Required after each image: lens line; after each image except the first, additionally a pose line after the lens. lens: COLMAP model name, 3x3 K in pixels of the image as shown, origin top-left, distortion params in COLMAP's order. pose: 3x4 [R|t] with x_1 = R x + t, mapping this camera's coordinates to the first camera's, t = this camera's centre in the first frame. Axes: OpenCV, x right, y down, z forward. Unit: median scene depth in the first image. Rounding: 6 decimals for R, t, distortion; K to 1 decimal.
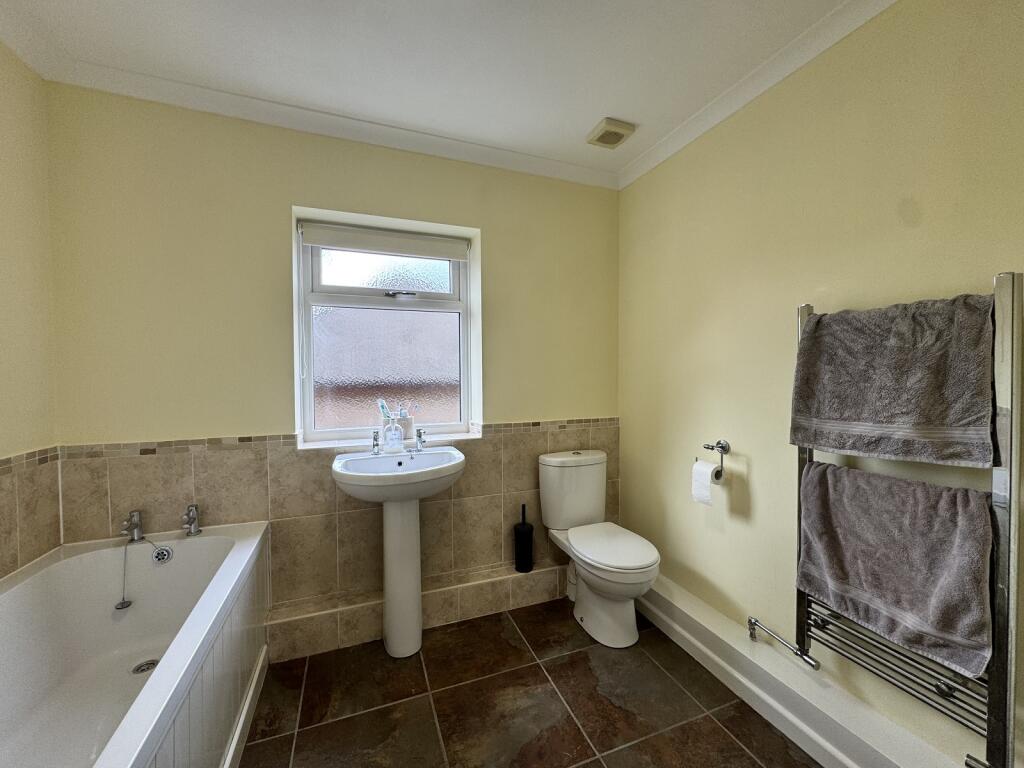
lens RADIAL K [[406.6, 0, 512.0], [0, 406.6, 384.0], [0, 0, 1]] dist [-0.001299, -0.000087]
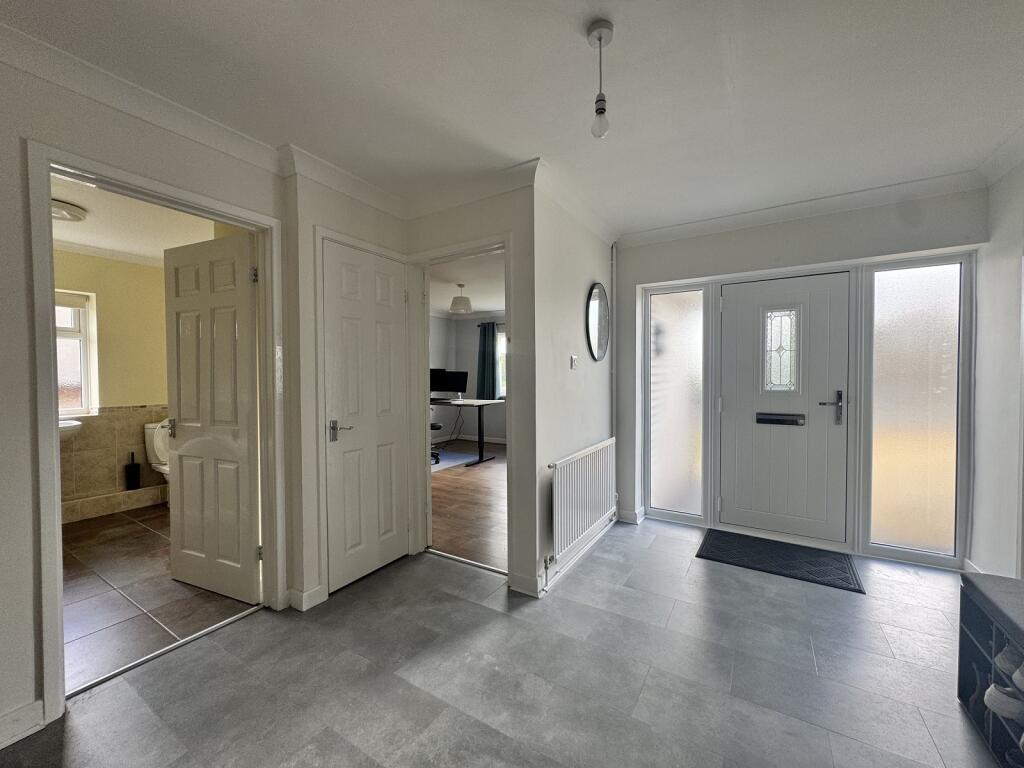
lens RADIAL K [[406.6, 0, 512.0], [0, 406.6, 384.0], [0, 0, 1]] dist [-0.001299, -0.000087]
pose [[0.797082, -0.009804, 0.603791, 0.277119], [0.014261, 0.999895, -0.002591, 0.029156], [-0.603702, 0.010676, 0.797139, -1.386587]]
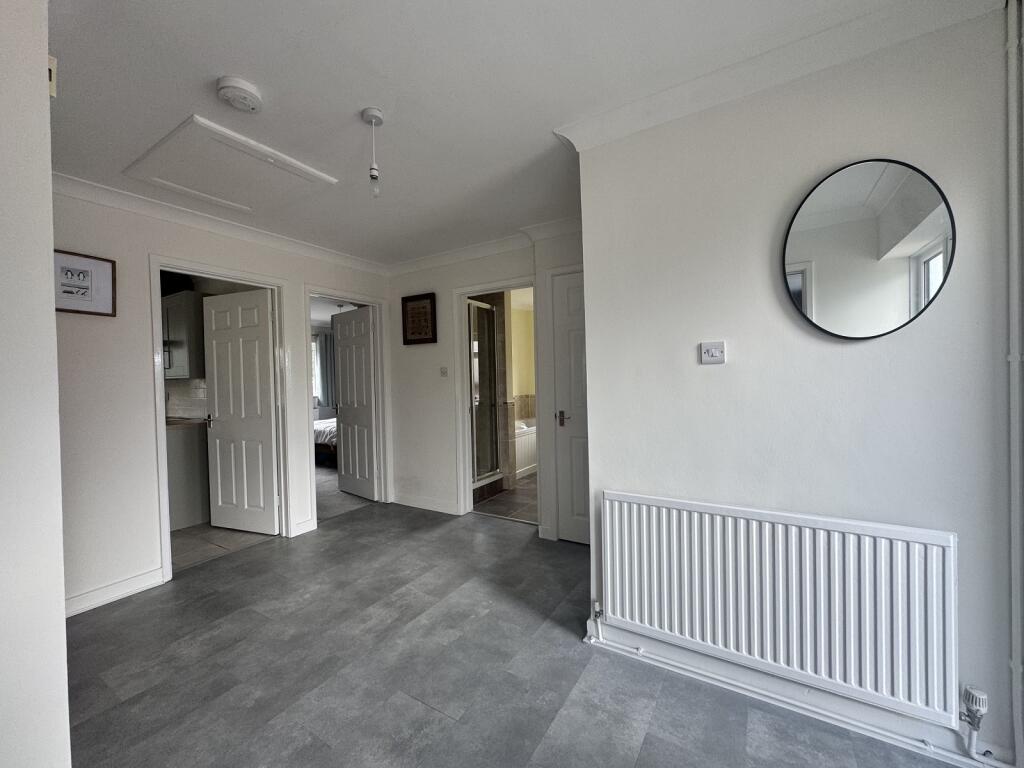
lens RADIAL K [[406.6, 0, 512.0], [0, 406.6, 384.0], [0, 0, 1]] dist [-0.001299, -0.000087]
pose [[0.607517, 0.005045, -0.794290, 6.924441], [-0.004313, 0.999986, 0.003053, -0.024161], [0.794295, 0.001571, 0.607531, -0.679254]]
